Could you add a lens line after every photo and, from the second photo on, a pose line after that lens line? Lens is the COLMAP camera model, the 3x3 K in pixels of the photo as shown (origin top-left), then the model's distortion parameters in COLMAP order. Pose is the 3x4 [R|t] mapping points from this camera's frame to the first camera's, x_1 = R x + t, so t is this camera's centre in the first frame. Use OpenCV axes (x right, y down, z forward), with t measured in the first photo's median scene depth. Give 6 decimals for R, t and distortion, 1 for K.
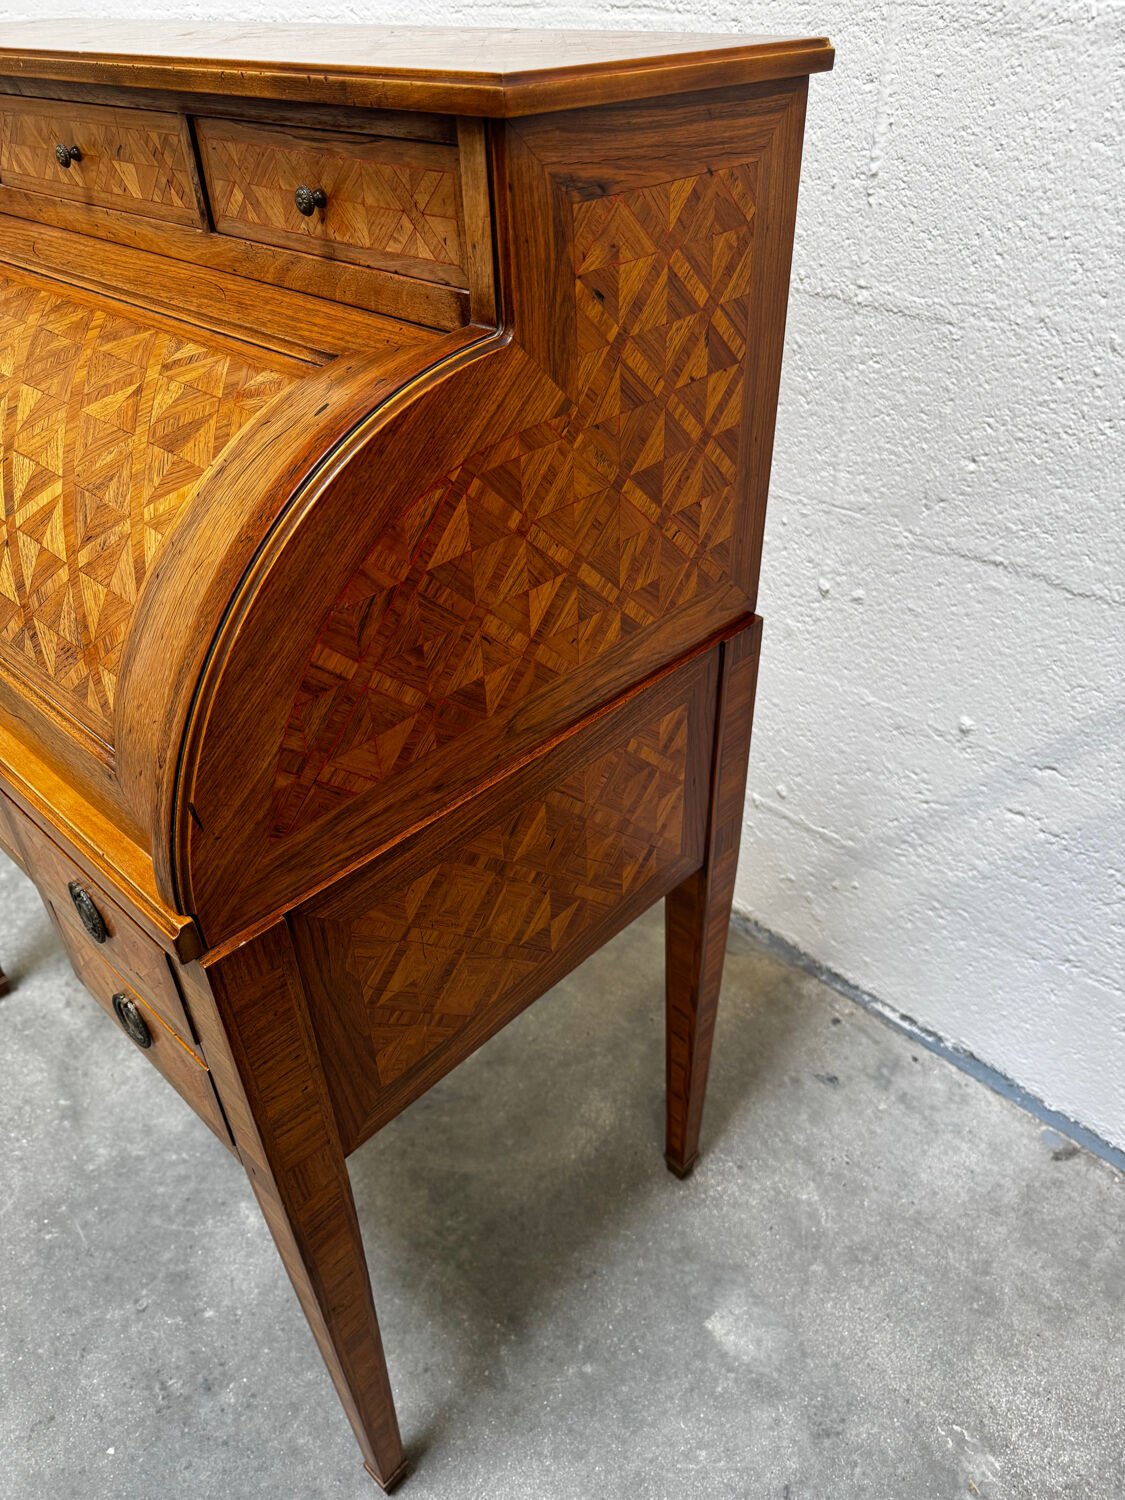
lens RADIAL K [[1088.4, 0, 553.2], [0, 1088.4, 757.0], [0, 0, 1]] dist [0.011091, -0.020683]
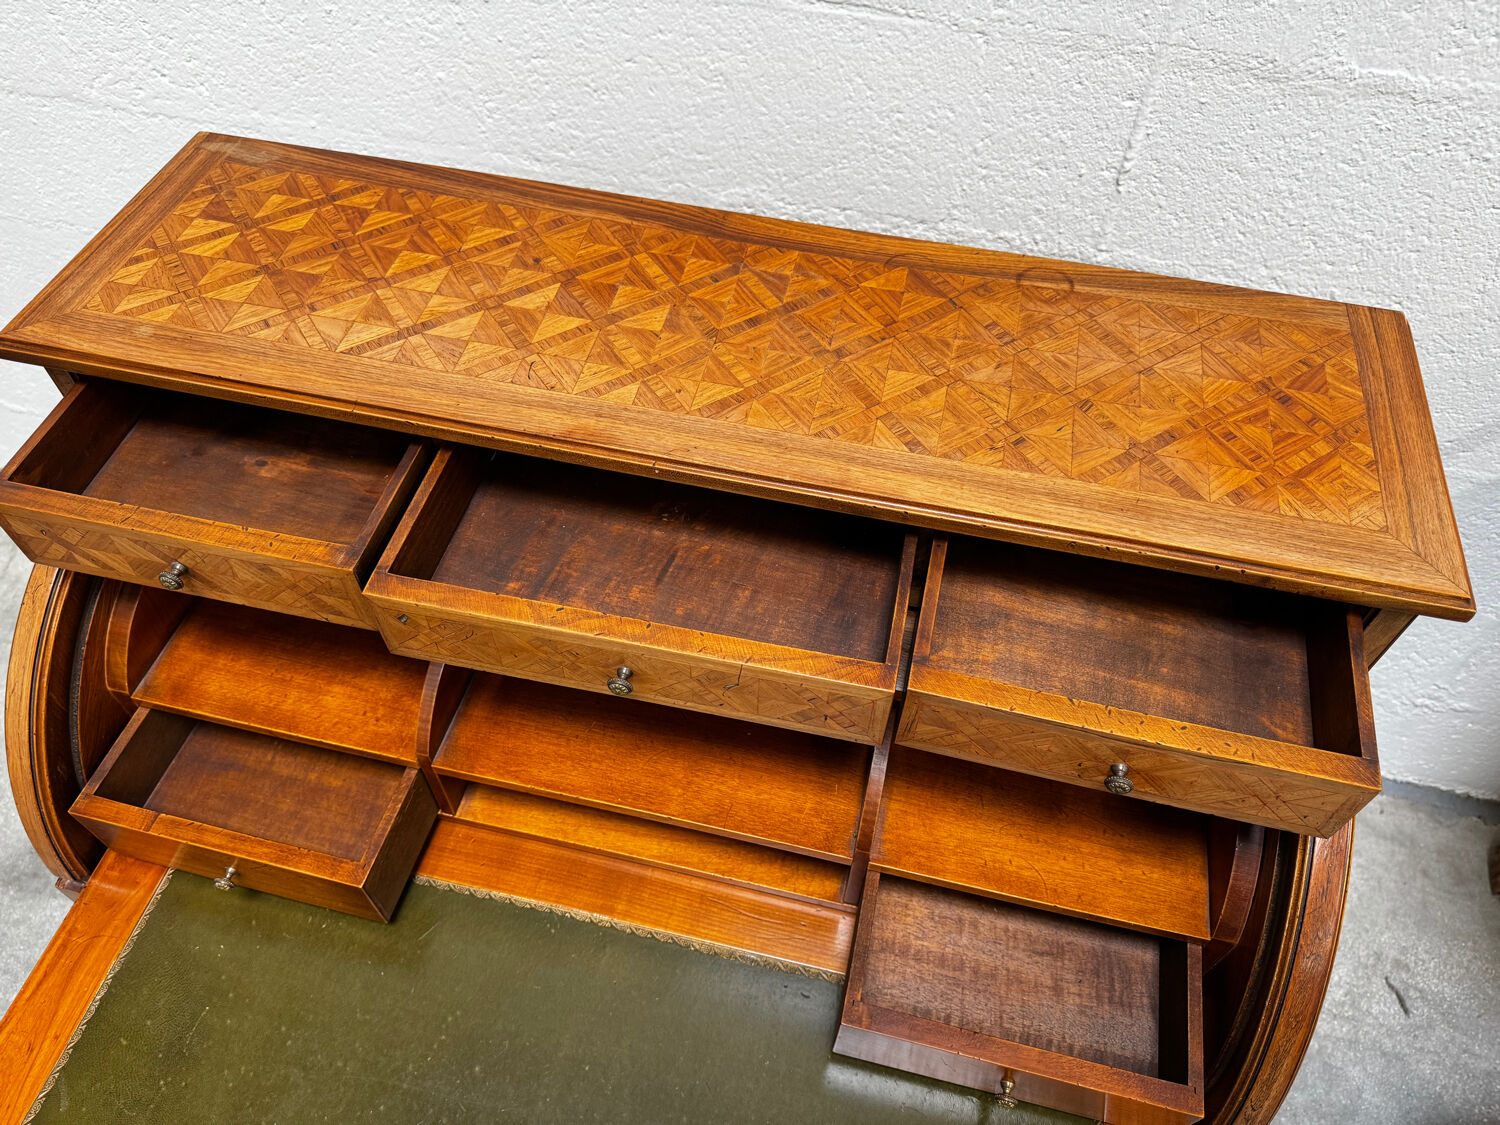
lens RADIAL K [[1088.4, 0, 750.6], [0, 1088.4, 567.6], [0, 0, 1]] dist [0.011091, -0.020683]
pose [[0.851855, -0.384417, 0.355763, -0.531781], [0.275918, 0.906687, 0.319042, -0.569866], [-0.445210, -0.173616, 0.878433, 0.109995]]
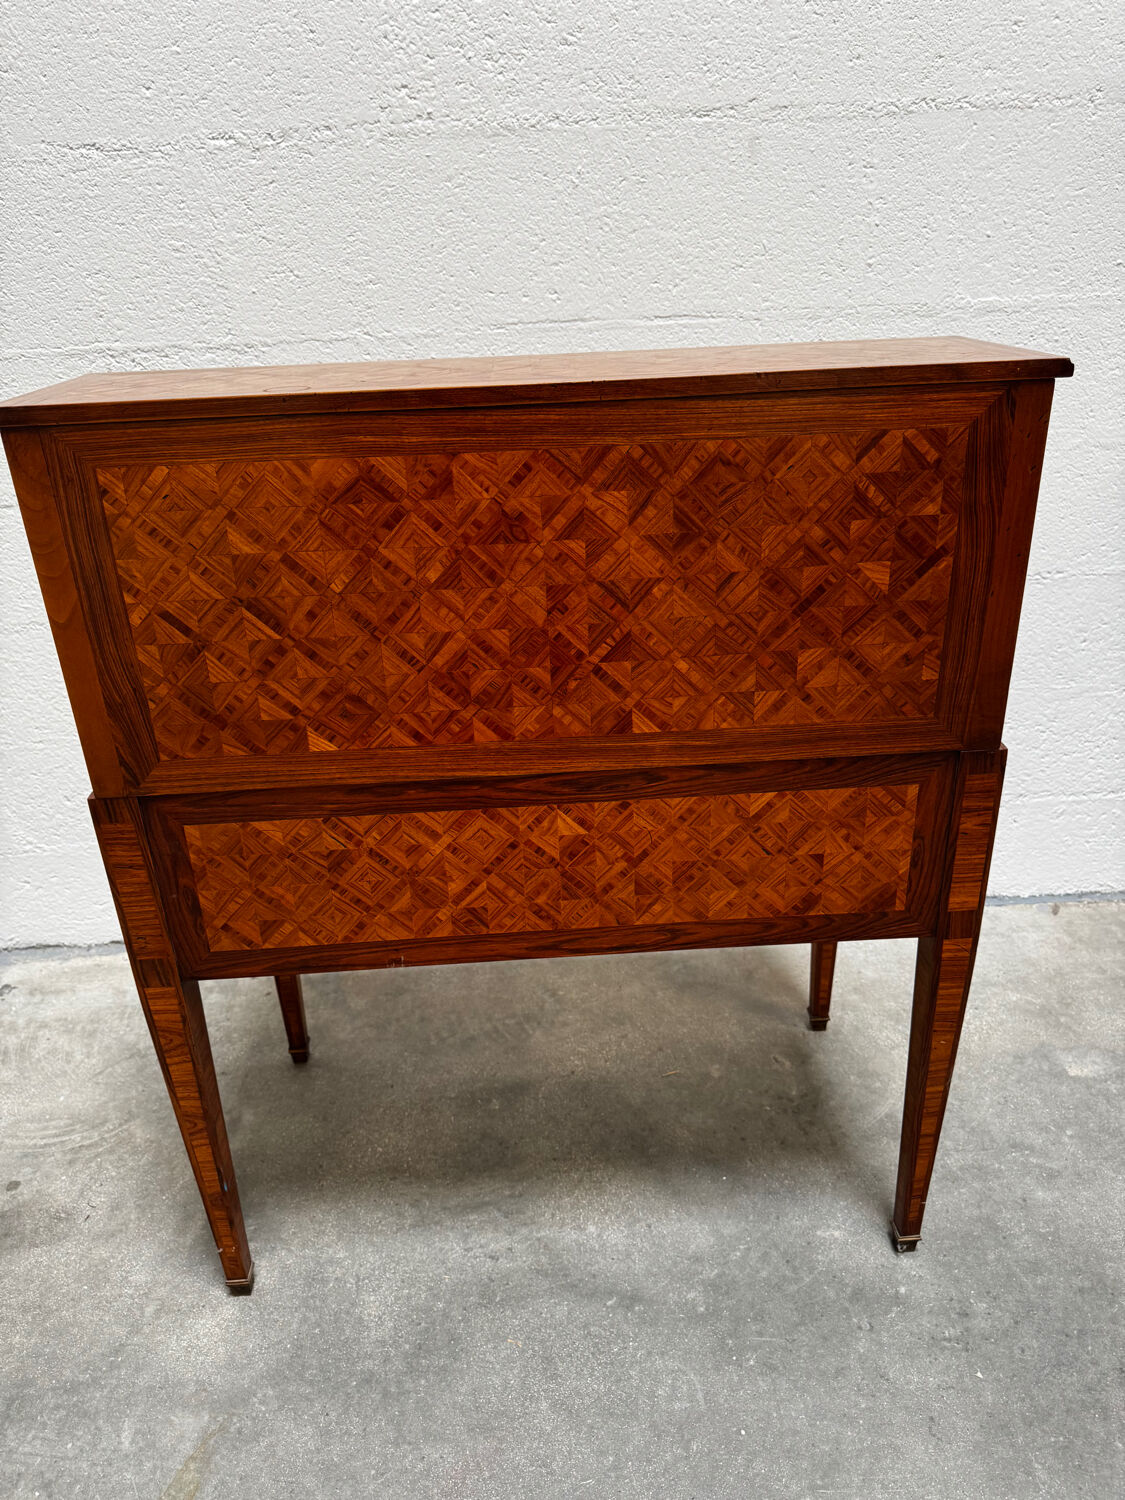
lens RADIAL K [[1088.4, 0, 569.9], [0, 1088.4, 749.6], [0, 0, 1]] dist [0.011091, -0.020683]
pose [[0.671688, -0.309388, 0.673138, -1.268912], [0.454263, 0.889764, -0.044331, -0.136946], [-0.585218, 0.335559, 0.738187, 0.145611]]
